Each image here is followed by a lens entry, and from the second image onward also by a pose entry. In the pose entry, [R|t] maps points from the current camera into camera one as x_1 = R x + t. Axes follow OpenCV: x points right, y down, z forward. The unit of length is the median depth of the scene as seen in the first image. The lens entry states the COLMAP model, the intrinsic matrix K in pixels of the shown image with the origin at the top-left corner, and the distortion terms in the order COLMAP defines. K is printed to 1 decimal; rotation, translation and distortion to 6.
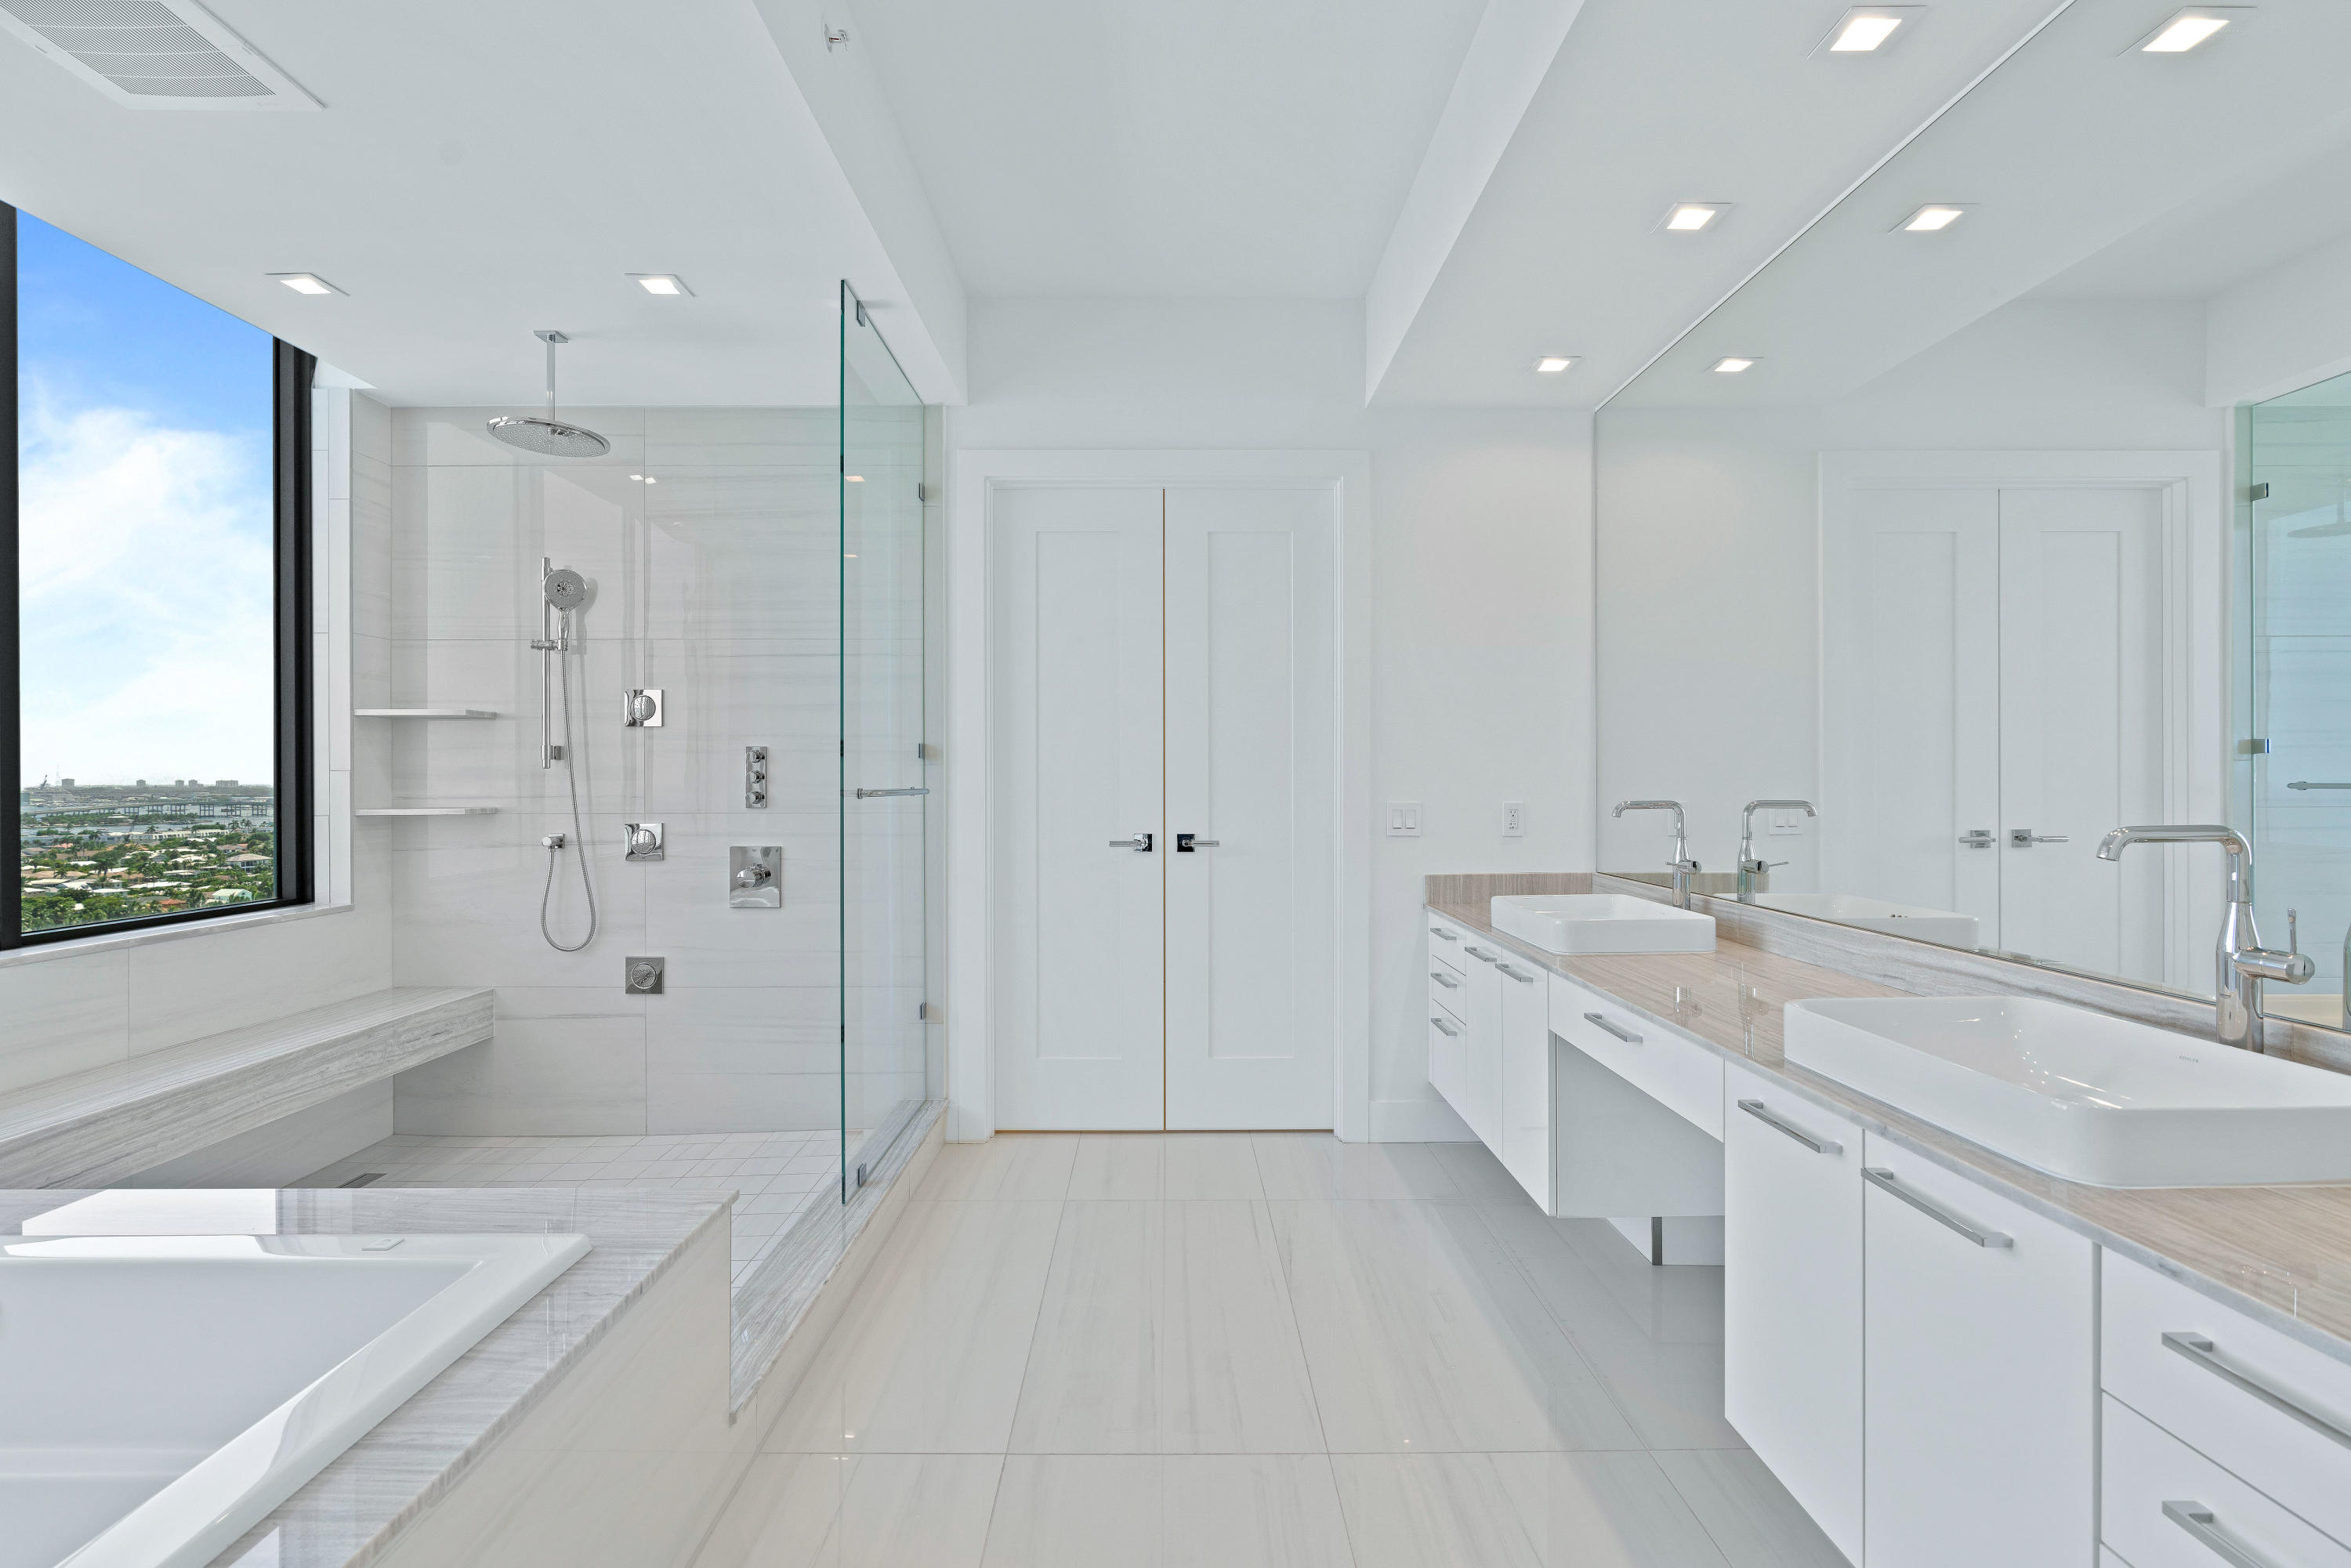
lens RADIAL K [[1071.6, 0, 1171.1], [0, 1071.6, 783.6], [0, 0, 1]] dist [-0.004643, 0.004221]
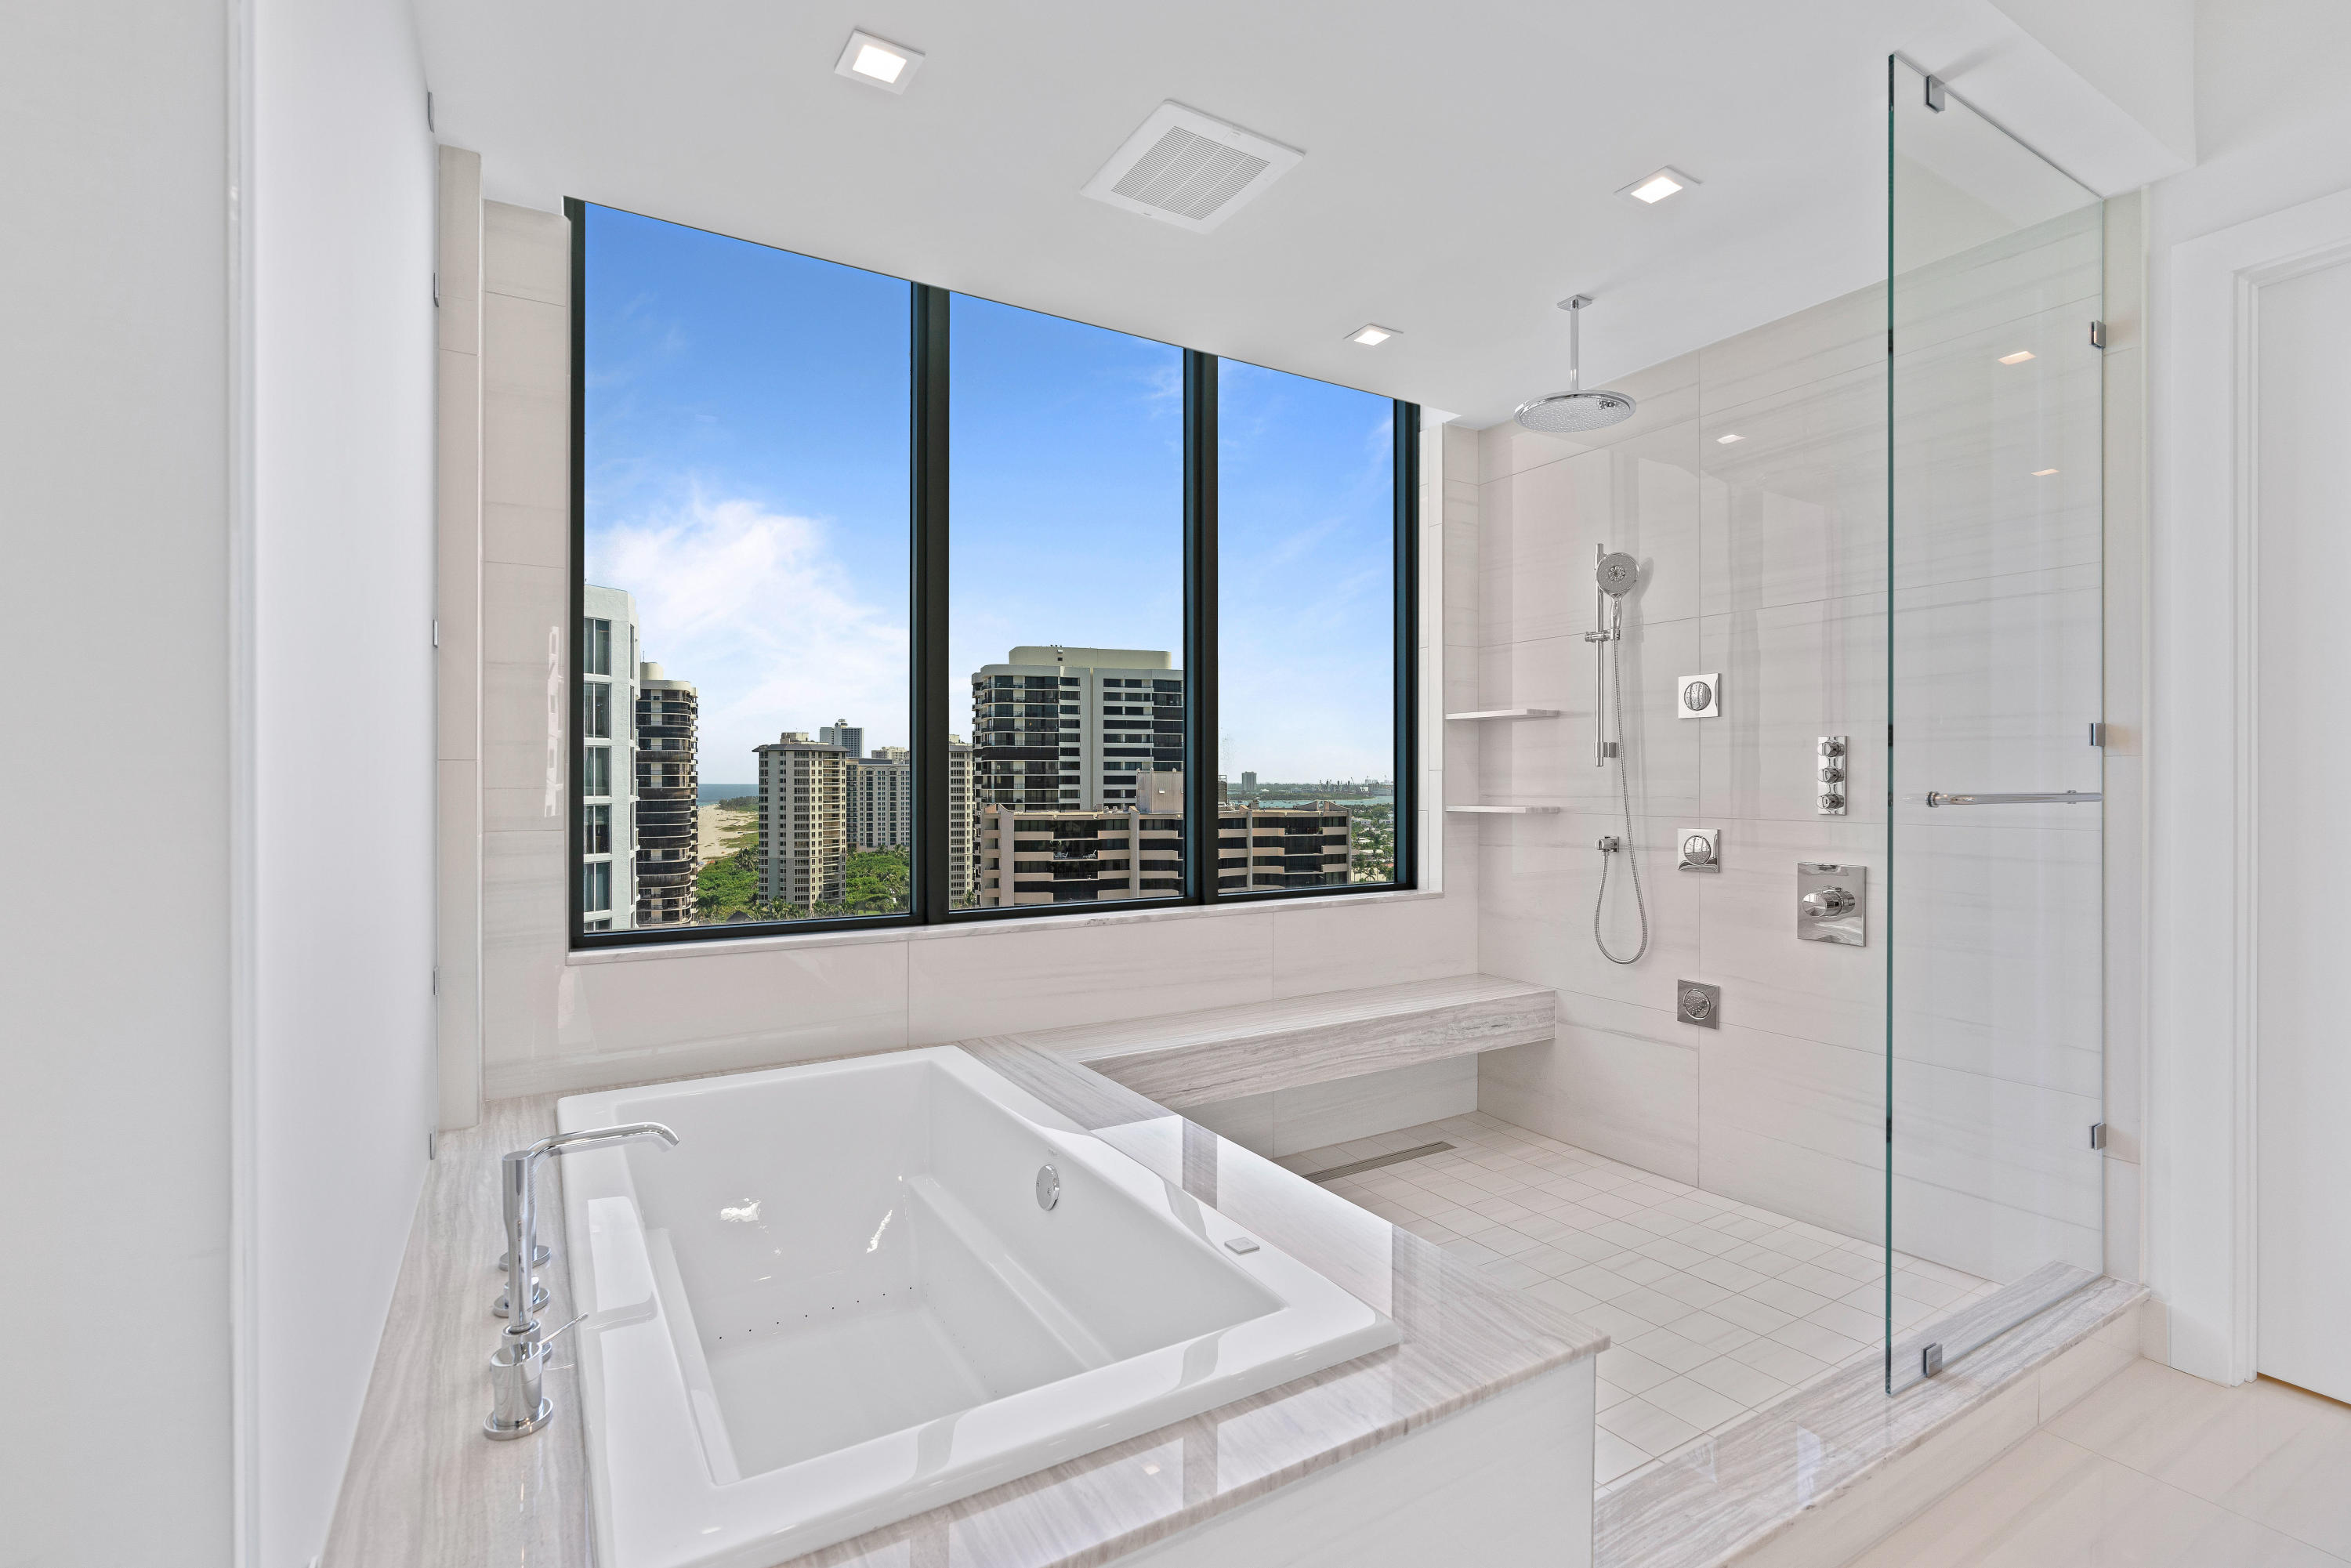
lens RADIAL K [[1071.6, 0, 1193.3], [0, 1071.6, 781.5], [0, 0, 1]] dist [-0.004643, 0.004221]
pose [[0.513042, 0.002967, -0.858359, 0.044946], [-0.002570, 0.999995, 0.001920, -0.002038], [0.858360, 0.001221, 0.513047, 0.208353]]
